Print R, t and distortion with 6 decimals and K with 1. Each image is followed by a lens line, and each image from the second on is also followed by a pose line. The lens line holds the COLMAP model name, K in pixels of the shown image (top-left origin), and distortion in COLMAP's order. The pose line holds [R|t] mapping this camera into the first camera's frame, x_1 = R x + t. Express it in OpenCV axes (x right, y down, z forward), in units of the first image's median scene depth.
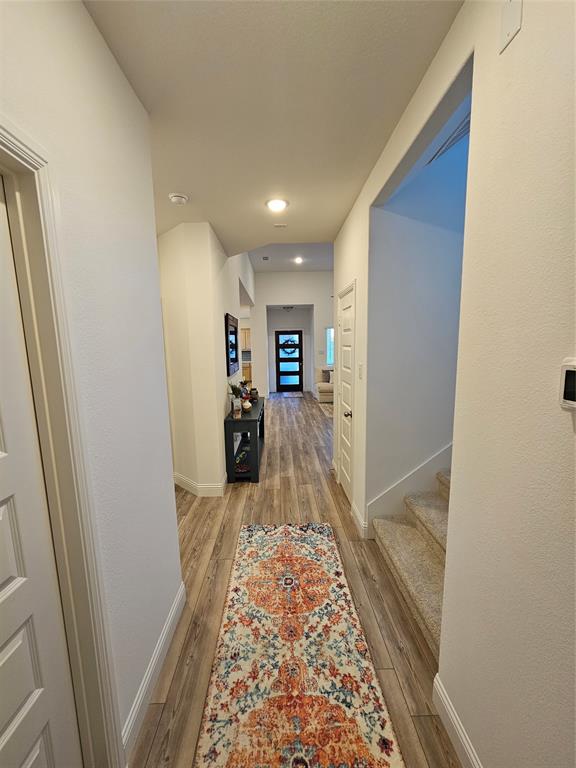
lens RADIAL K [[315.1, 0, 284.4], [0, 315.1, 390.2], [0, 0, 1]] dist [0.000272, -0.000274]
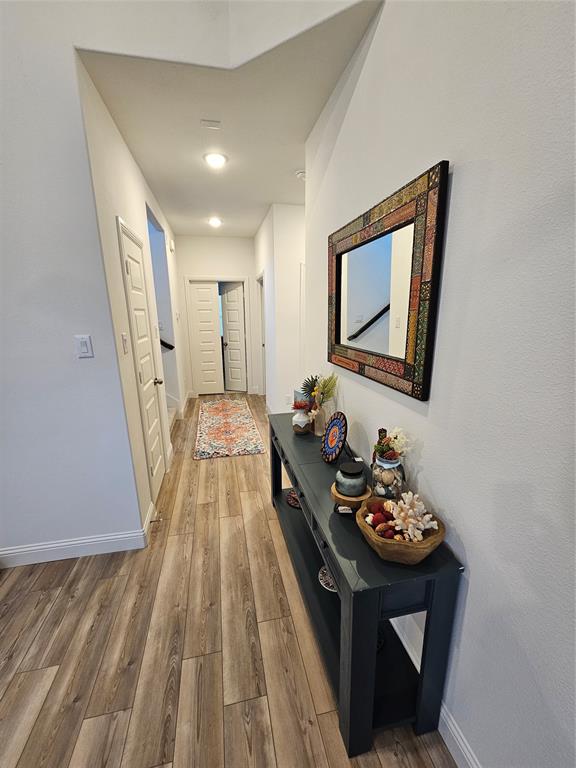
lens RADIAL K [[314.3, 0, 284.3], [0, 314.3, 389.4], [0, 0, 1]] dist [-0.000453, 0.000129]
pose [[-0.981270, 0.076240, -0.176911, -0.002518], [0.002924, 0.924141, 0.382039, -0.165309], [0.192618, 0.374366, -0.907055, 1.201193]]
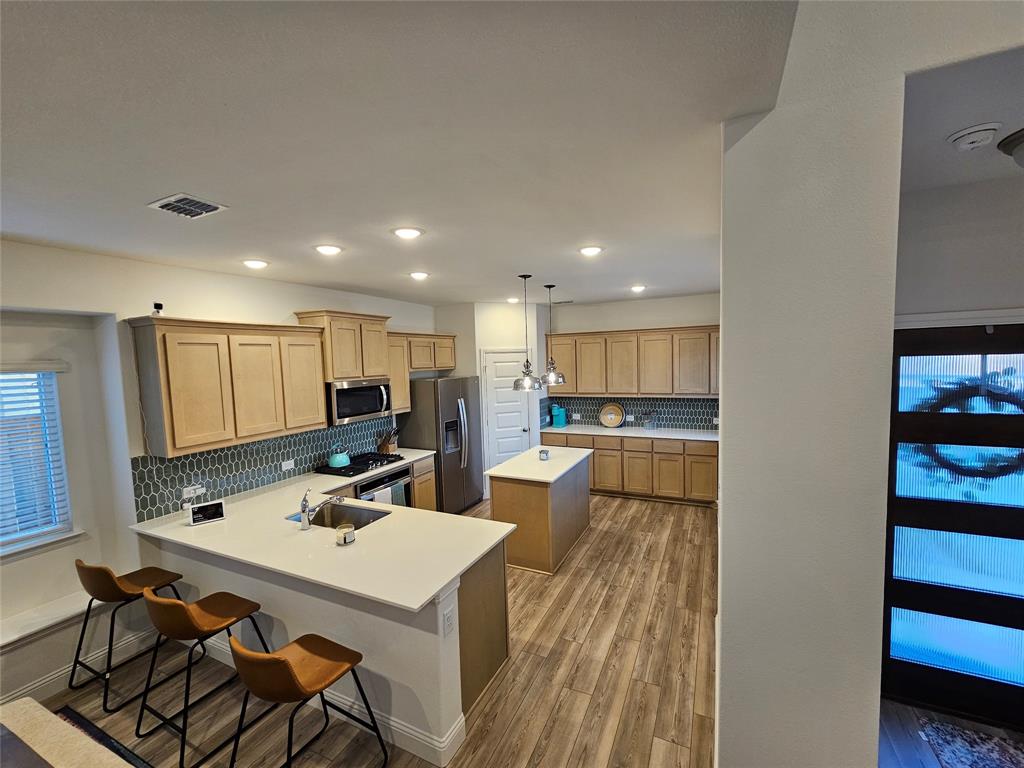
lens RADIAL K [[420.2, 0, 520.6], [0, 420.2, 388.9], [0, 0, 1]] dist [0.000272, -0.000274]
pose [[0.894102, 0.025233, -0.447152, -0.198660], [-0.051718, 0.997550, -0.047120, -0.302641], [0.444868, 0.065256, 0.893216, 1.580540]]
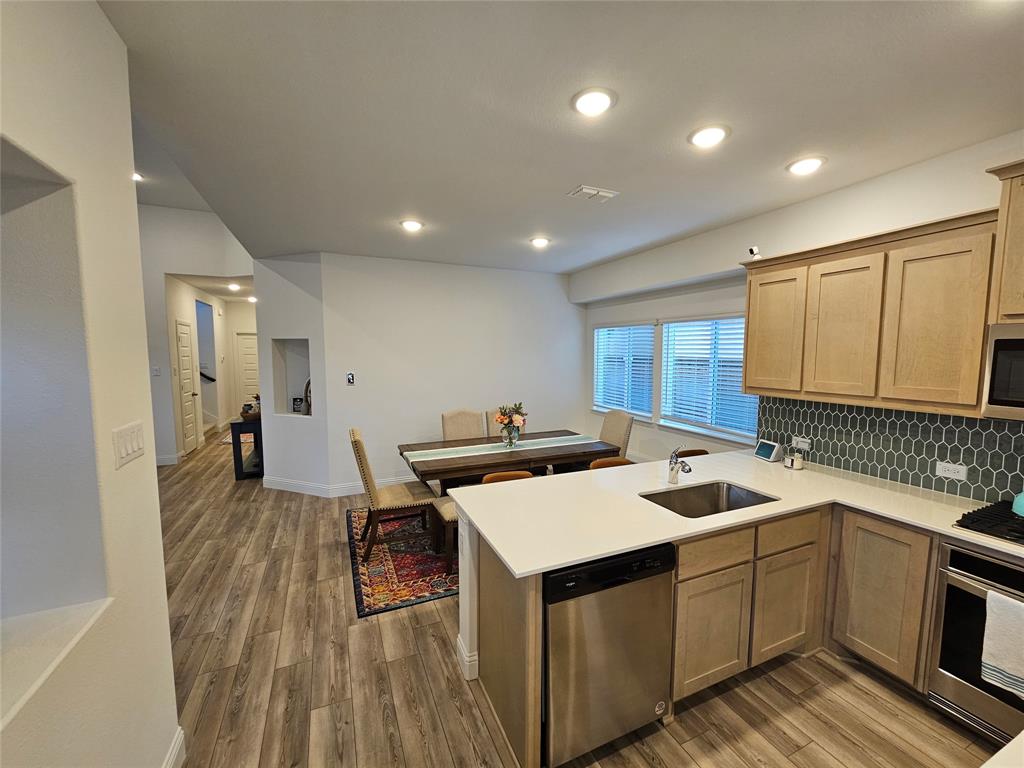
lens RADIAL K [[420.2, 0, 520.6], [0, 420.2, 388.9], [0, 0, 1]] dist [0.000272, -0.000274]
pose [[-0.918811, 0.051278, -0.391353, -0.343958], [-0.042036, 0.973172, 0.226205, -0.347299], [0.392453, 0.224291, -0.892006, 2.352144]]
